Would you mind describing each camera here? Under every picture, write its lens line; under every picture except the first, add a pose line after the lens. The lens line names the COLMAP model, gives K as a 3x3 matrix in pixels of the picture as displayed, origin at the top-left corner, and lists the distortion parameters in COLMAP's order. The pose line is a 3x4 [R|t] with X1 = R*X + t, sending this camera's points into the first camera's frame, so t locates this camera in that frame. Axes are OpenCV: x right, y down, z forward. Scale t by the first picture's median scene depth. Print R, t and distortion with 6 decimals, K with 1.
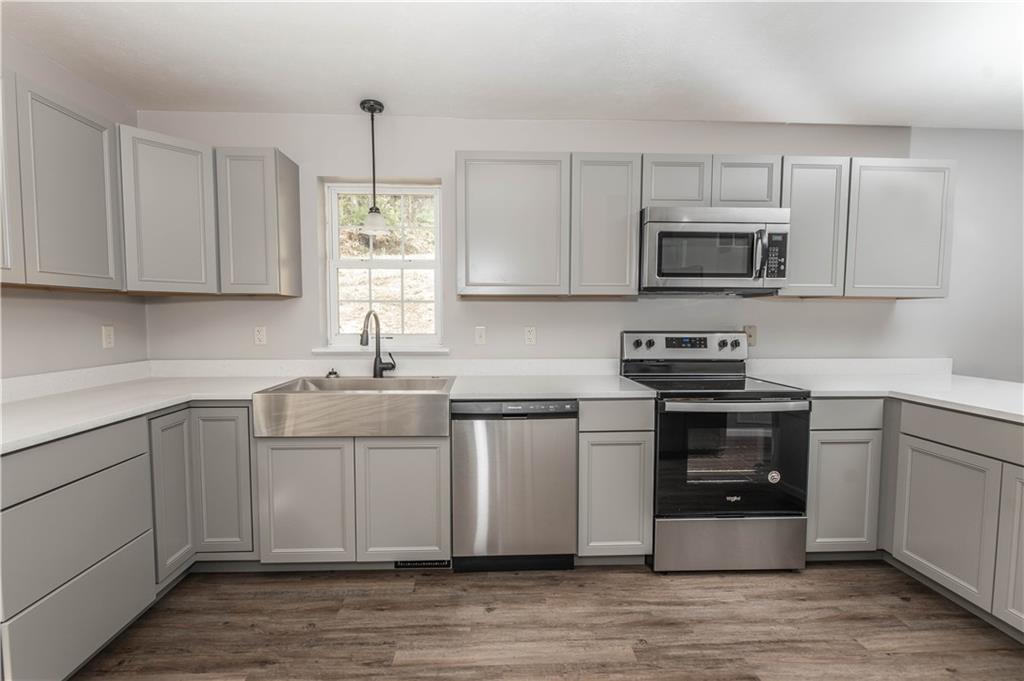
lens RADIAL K [[465.0, 0, 507.7], [0, 465.0, 345.2], [0, 0, 1]] dist [0.000475, -0.002383]
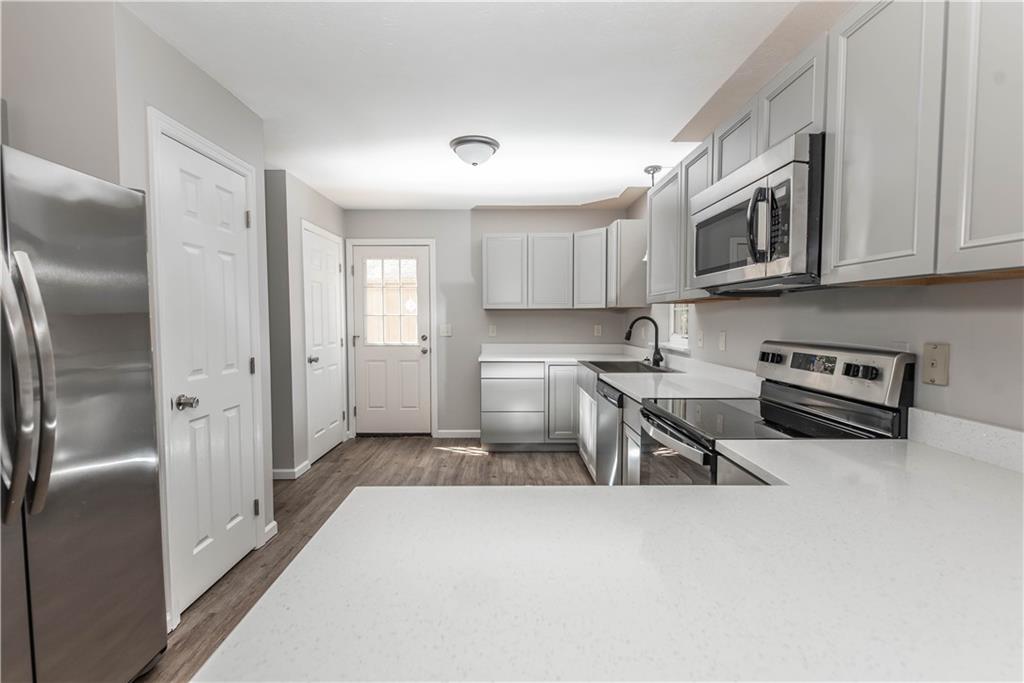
lens RADIAL K [[465.0, 0, 488.9], [0, 465.0, 347.0], [0, 0, 1]] dist [0.000475, -0.002383]
pose [[-0.071043, 0.058123, -0.995778, 1.287854], [-0.068315, 0.995673, 0.062991, -0.044769], [0.995131, 0.072501, -0.066765, 0.714491]]
